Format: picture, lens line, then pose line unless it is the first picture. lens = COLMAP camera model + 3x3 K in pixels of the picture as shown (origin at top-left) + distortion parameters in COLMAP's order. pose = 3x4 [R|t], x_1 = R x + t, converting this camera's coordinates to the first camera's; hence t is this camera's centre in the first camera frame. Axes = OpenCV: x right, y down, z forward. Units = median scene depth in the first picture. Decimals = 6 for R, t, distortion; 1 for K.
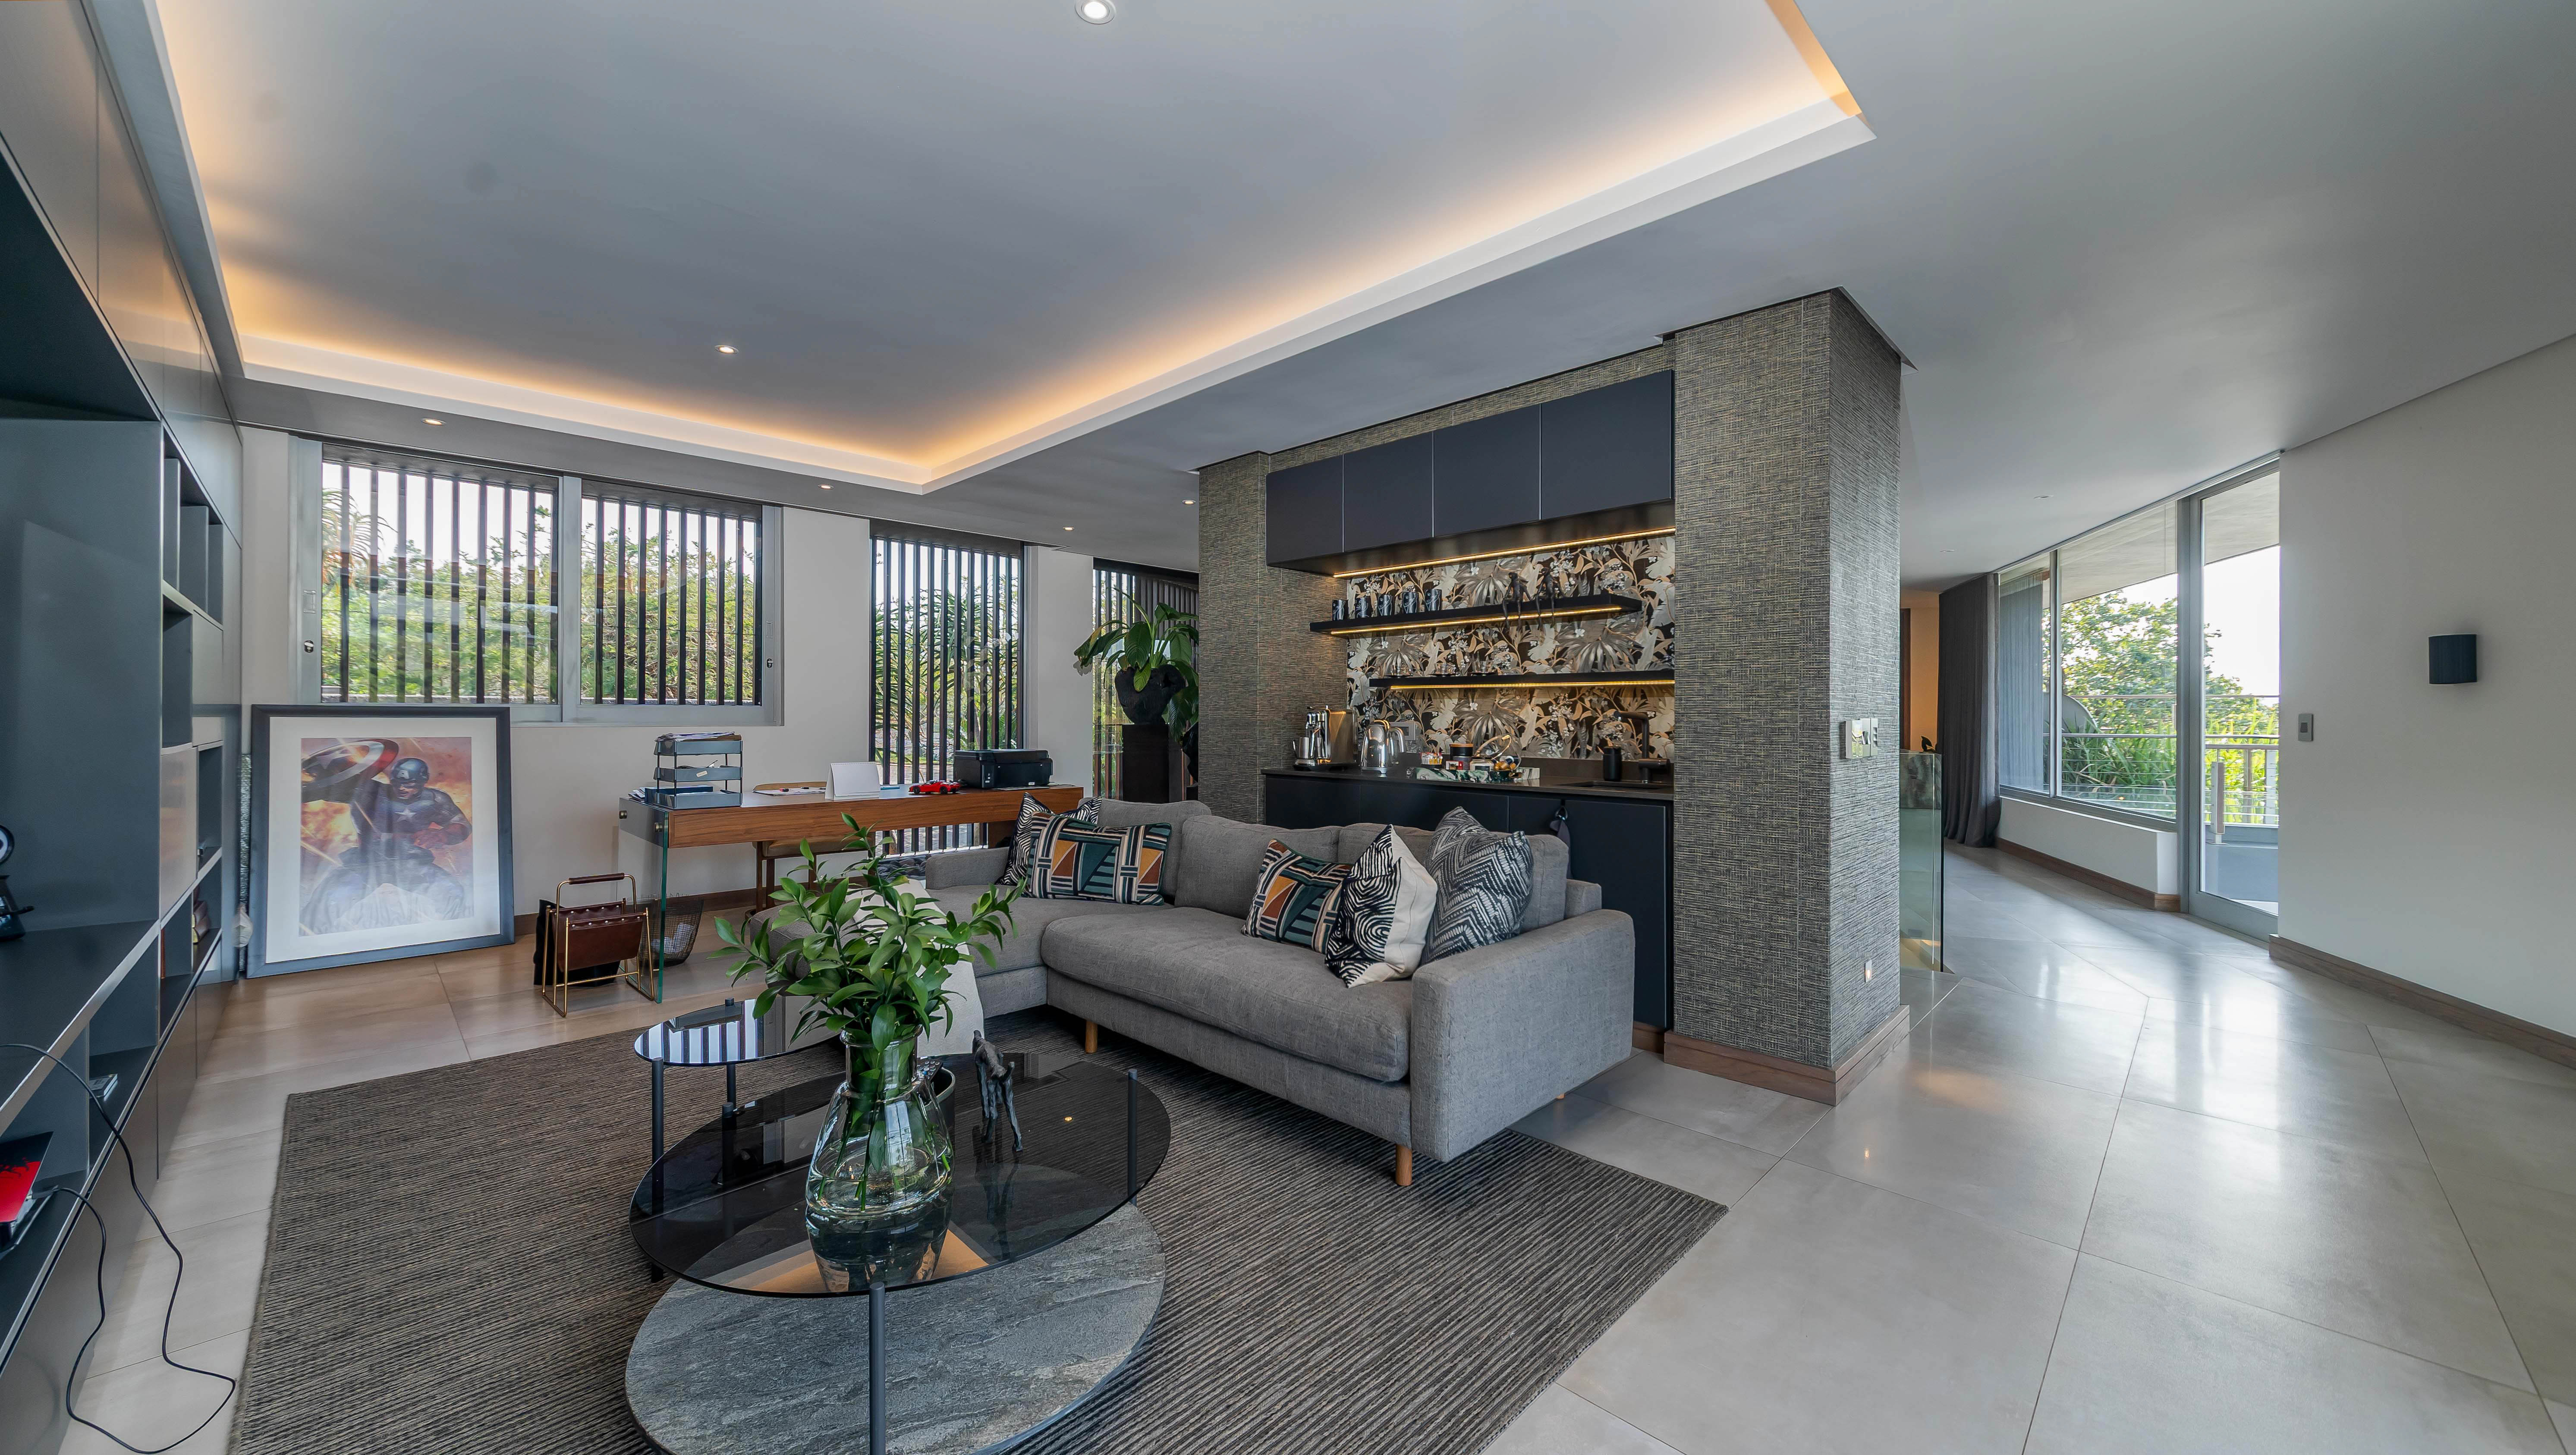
lens RADIAL K [[936.1, 0, 1277.2], [0, 936.1, 722.3], [0, 0, 1]] dist [0.008414, -0.001034]
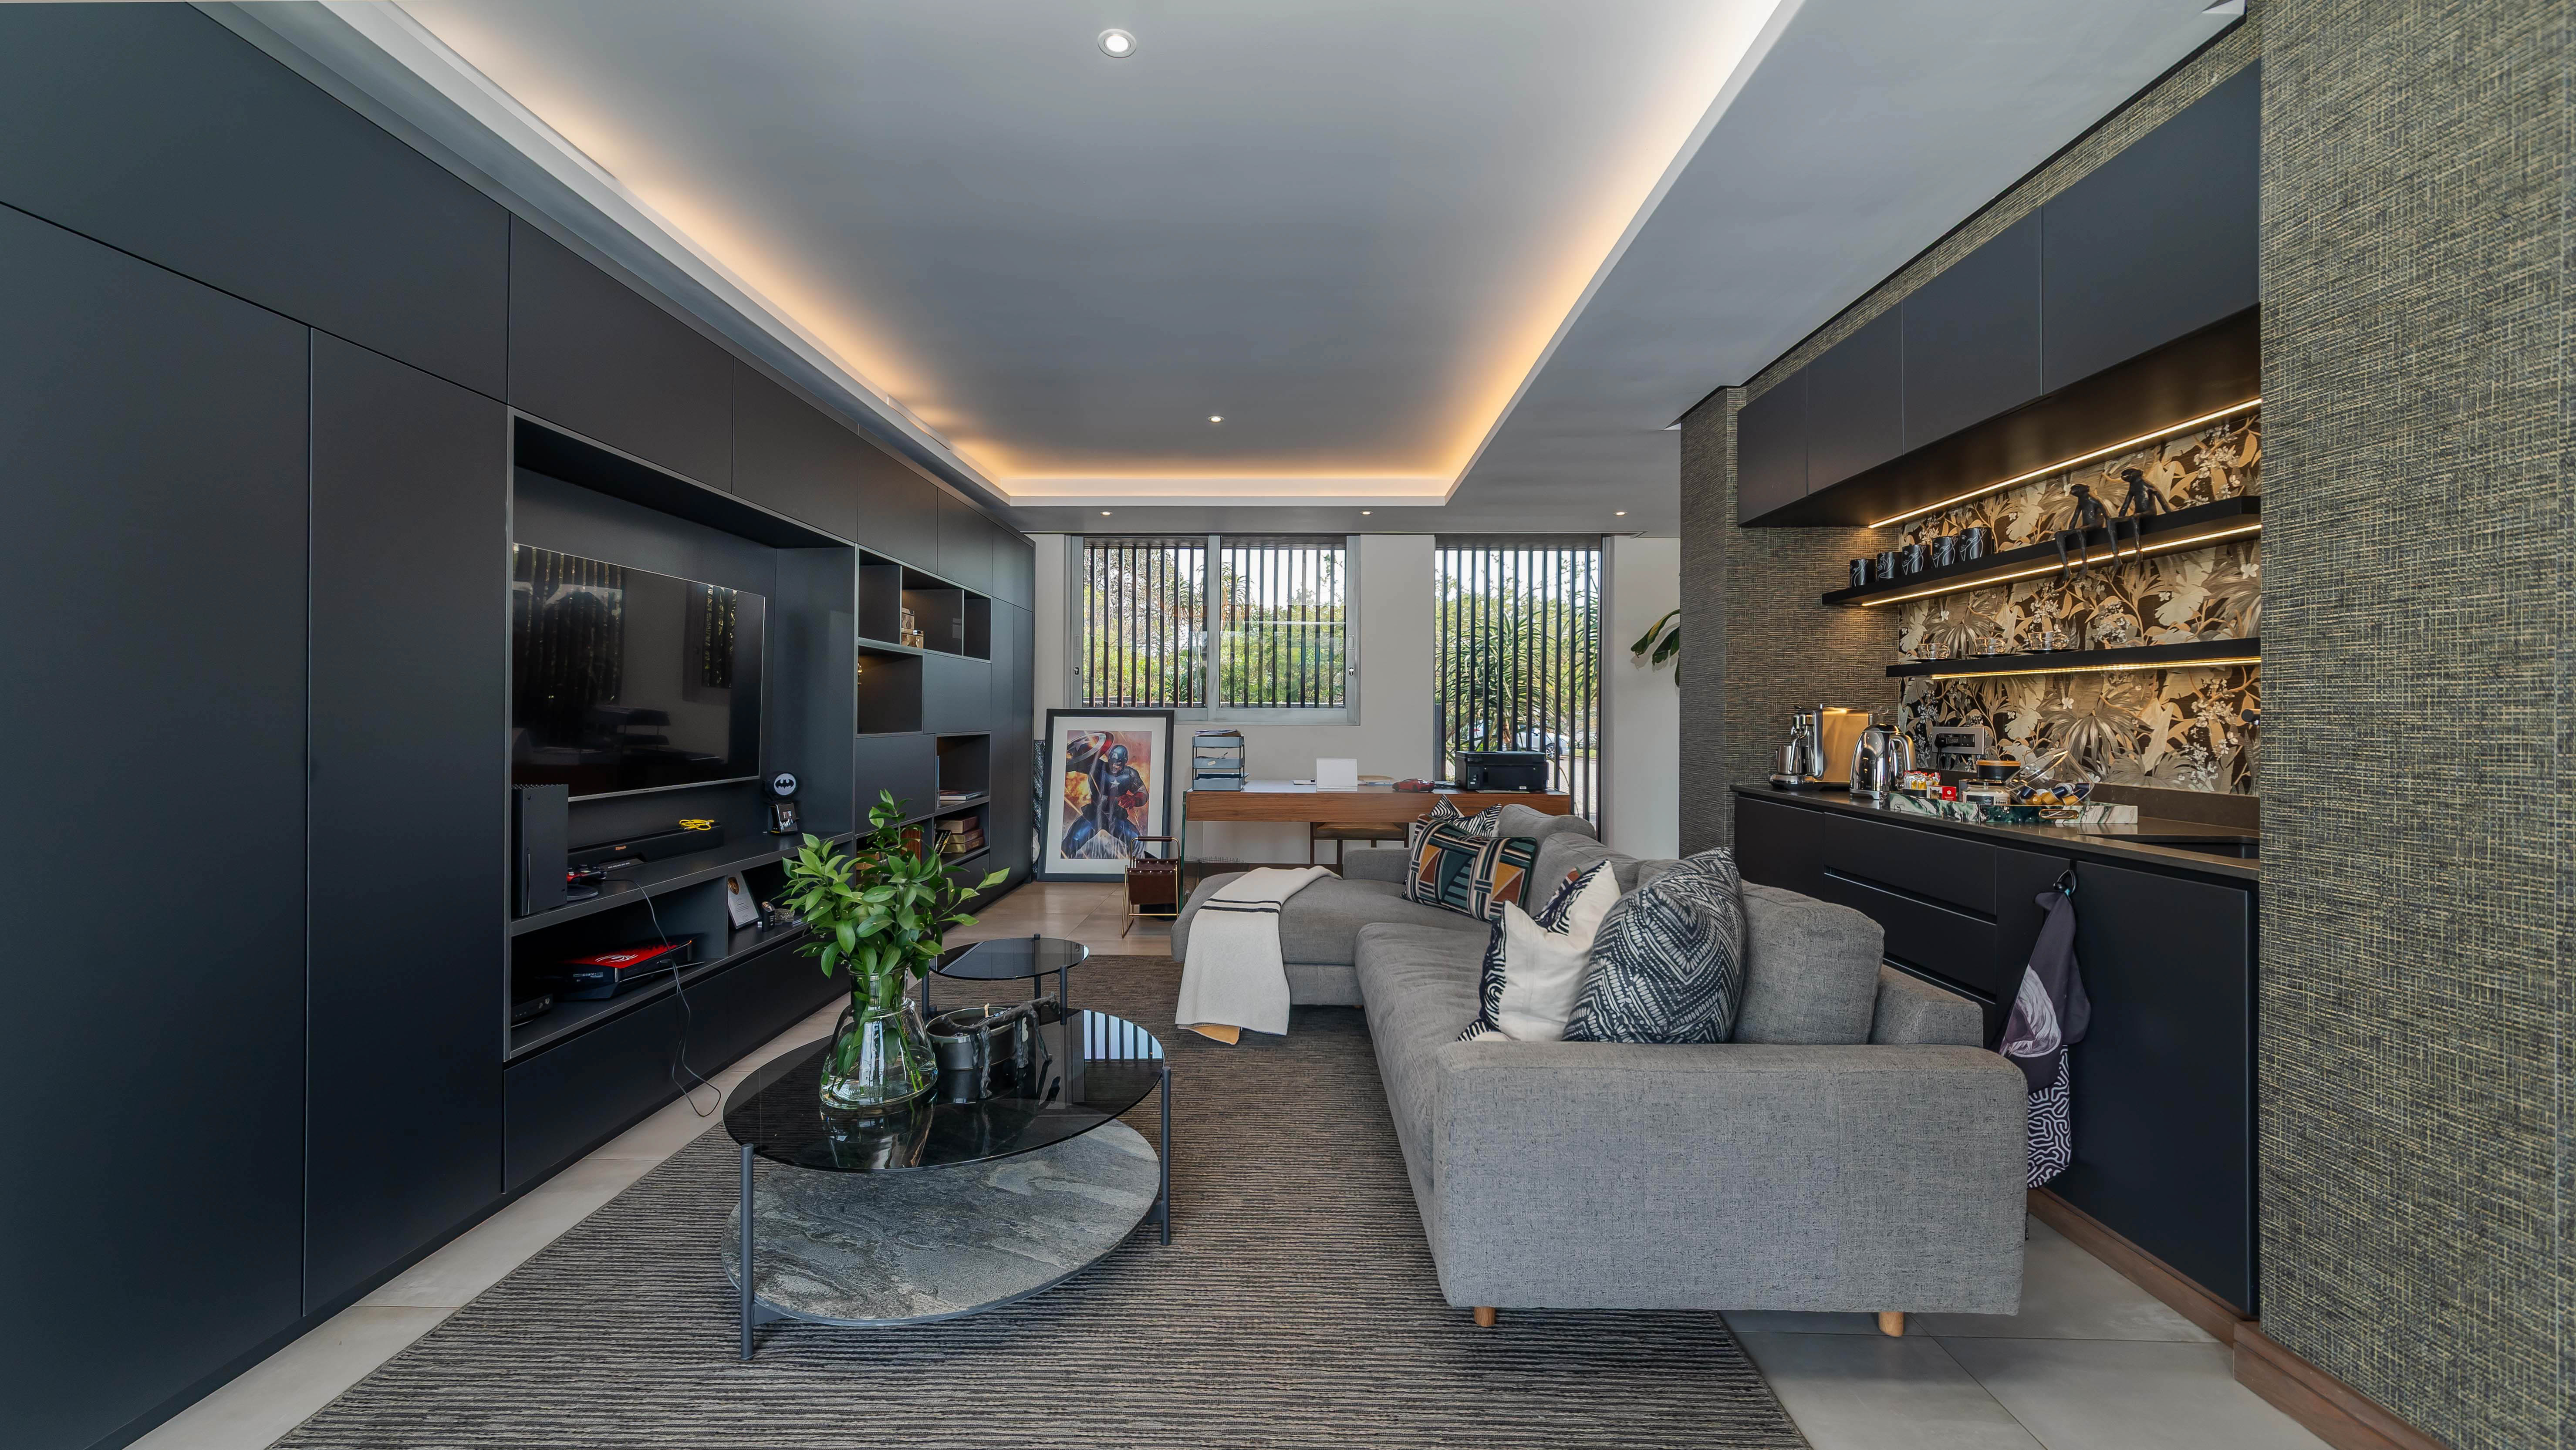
lens RADIAL K [[937.8, 0, 1273.4], [0, 937.8, 717.7], [0, 0, 1]] dist [0.005881, -0.000475]
pose [[0.695531, 0.002445, -0.718492, 0.305379], [-0.007236, 0.999967, -0.003602, -0.001123], [0.718459, 0.007704, 0.695526, 0.178578]]
